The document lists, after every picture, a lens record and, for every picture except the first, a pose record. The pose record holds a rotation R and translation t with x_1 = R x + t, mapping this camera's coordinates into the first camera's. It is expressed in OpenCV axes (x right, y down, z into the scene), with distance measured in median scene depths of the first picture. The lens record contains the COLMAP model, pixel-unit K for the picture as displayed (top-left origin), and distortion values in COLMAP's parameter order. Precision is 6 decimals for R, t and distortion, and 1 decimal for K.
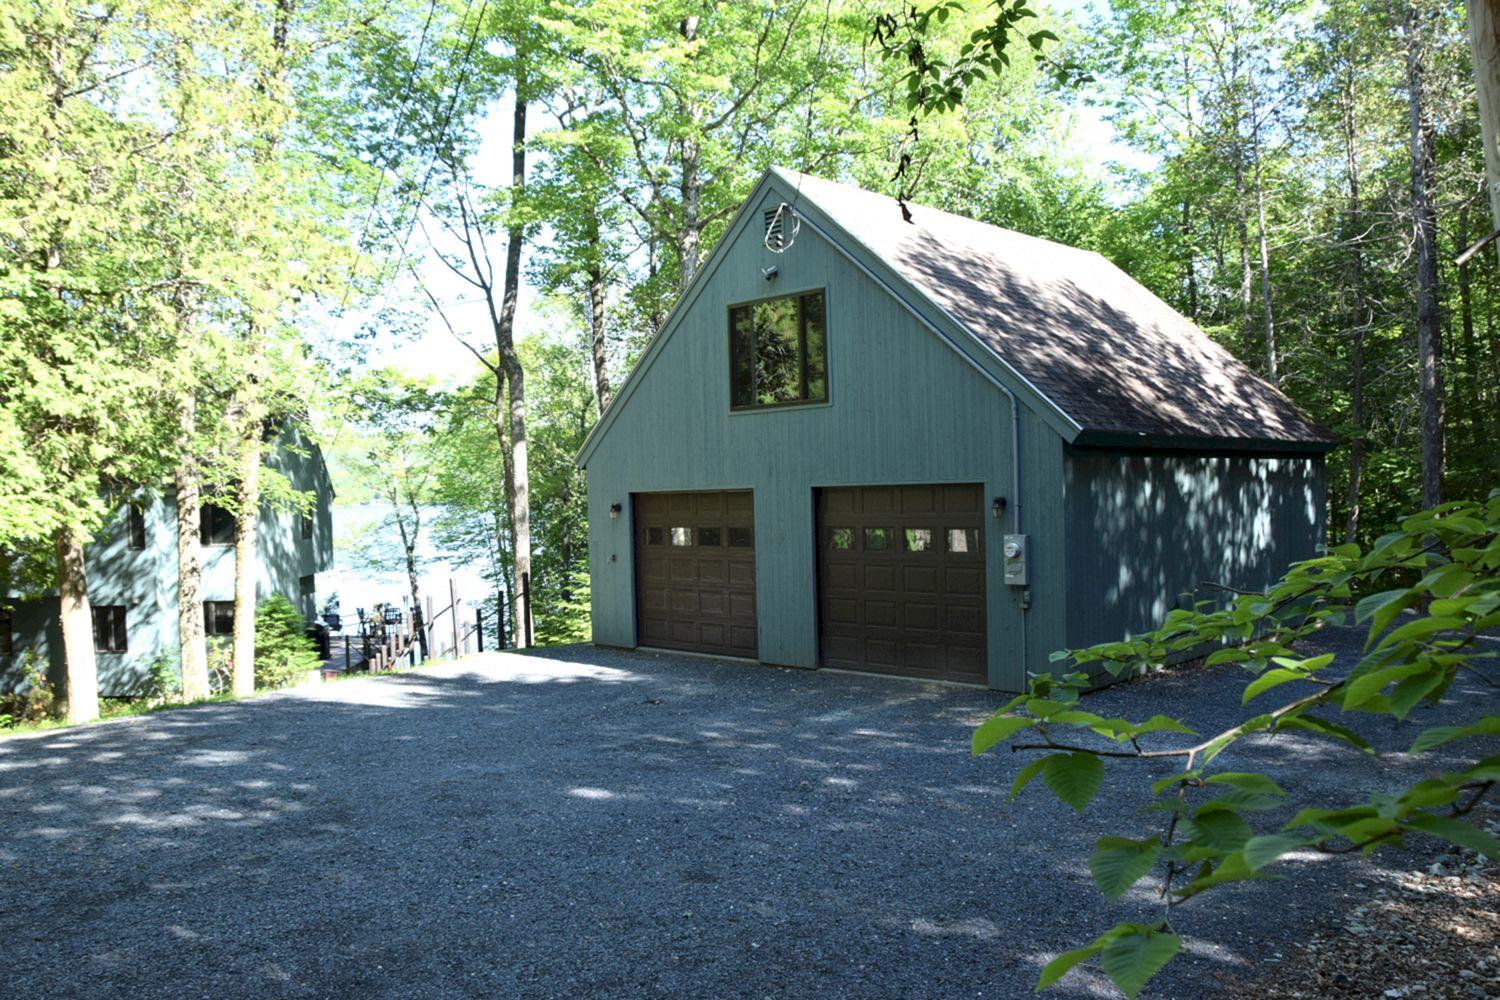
lens RADIAL K [[1193.5, 0, 750.0], [0, 1193.5, 500.0], [0, 0, 1]] dist [-0.195307, 0.221375]
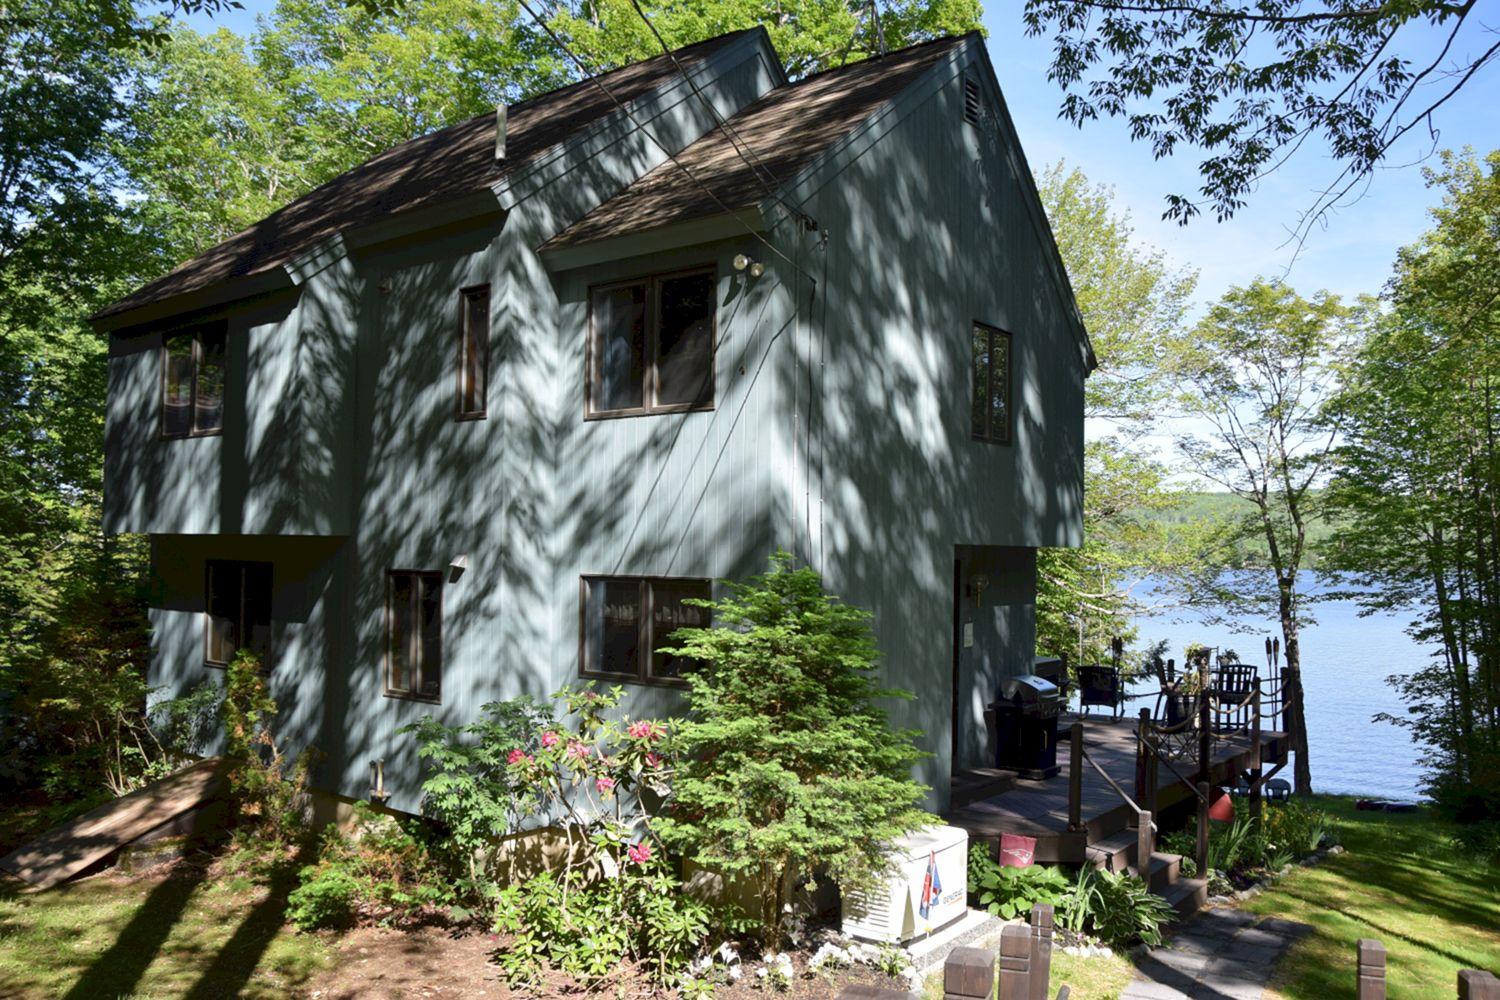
lens RADIAL K [[1252.4, 0, 750.0], [0, 1252.4, 500.0], [0, 0, 1]] dist [-0.199345, 0.273901]
pose [[0.768342, 0.024854, -0.639557, -0.357192], [-0.055788, 0.998043, -0.028237, 0.121702], [0.637603, 0.057376, 0.768225, 1.196764]]
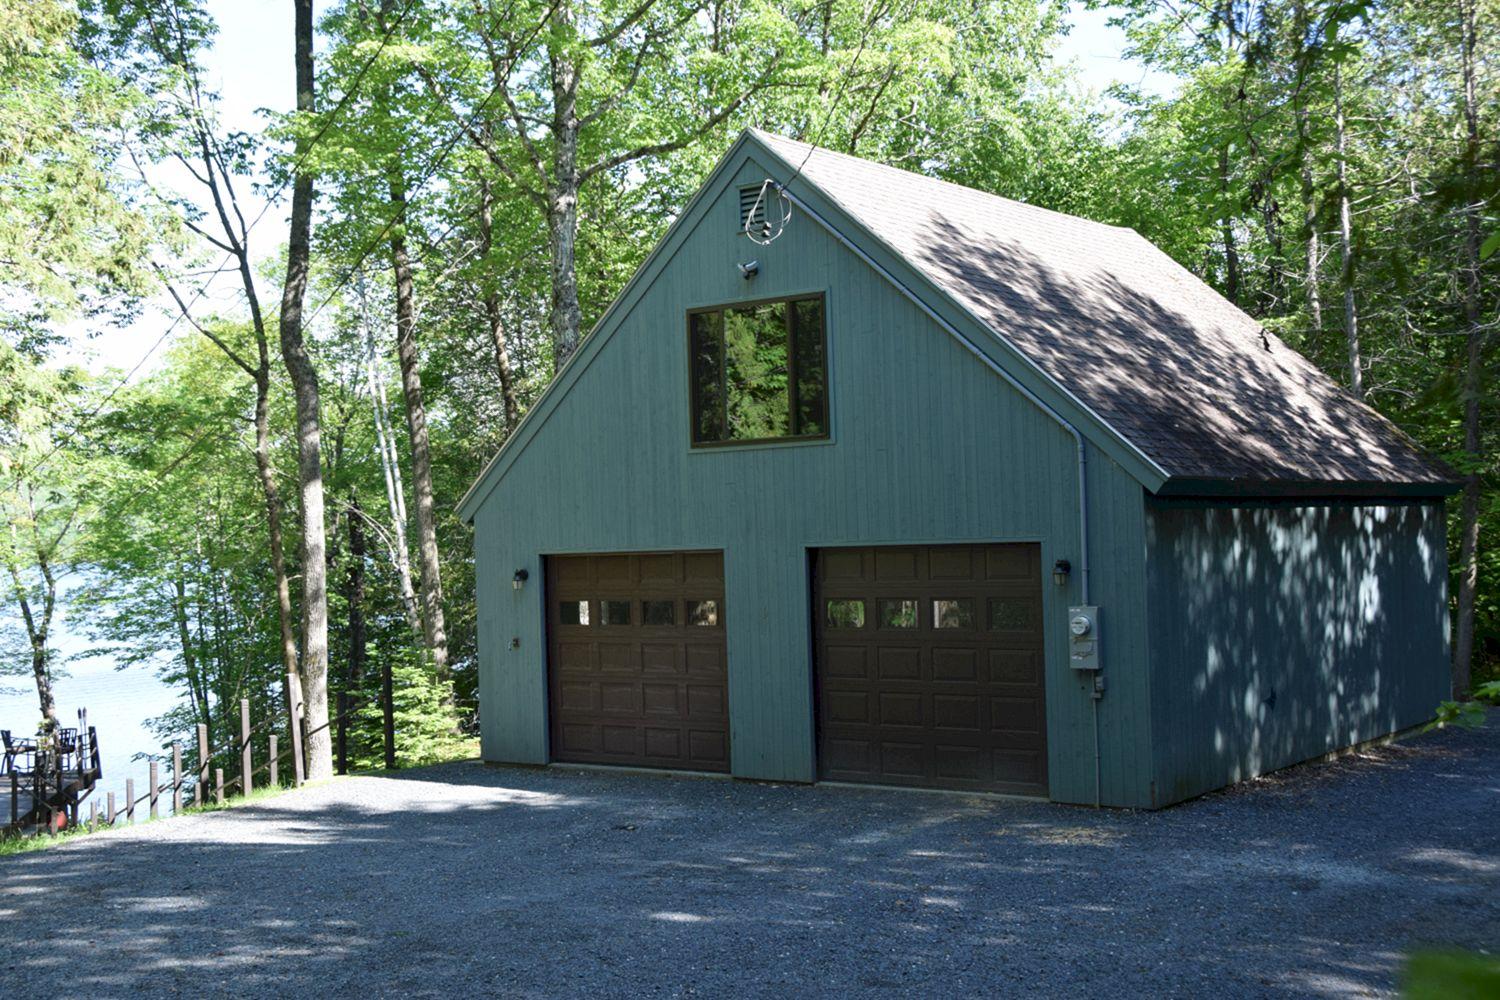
lens RADIAL K [[1814.6, 0, 750.0], [0, 1814.6, 500.0], [0, 0, 1]] dist [0.062621, 0.062222]
pose [[0.991510, -0.001390, 0.130020, -0.131447], [0.005422, 0.999515, -0.030663, -0.005178], [-0.129914, 0.031108, 0.991037, -0.162272]]
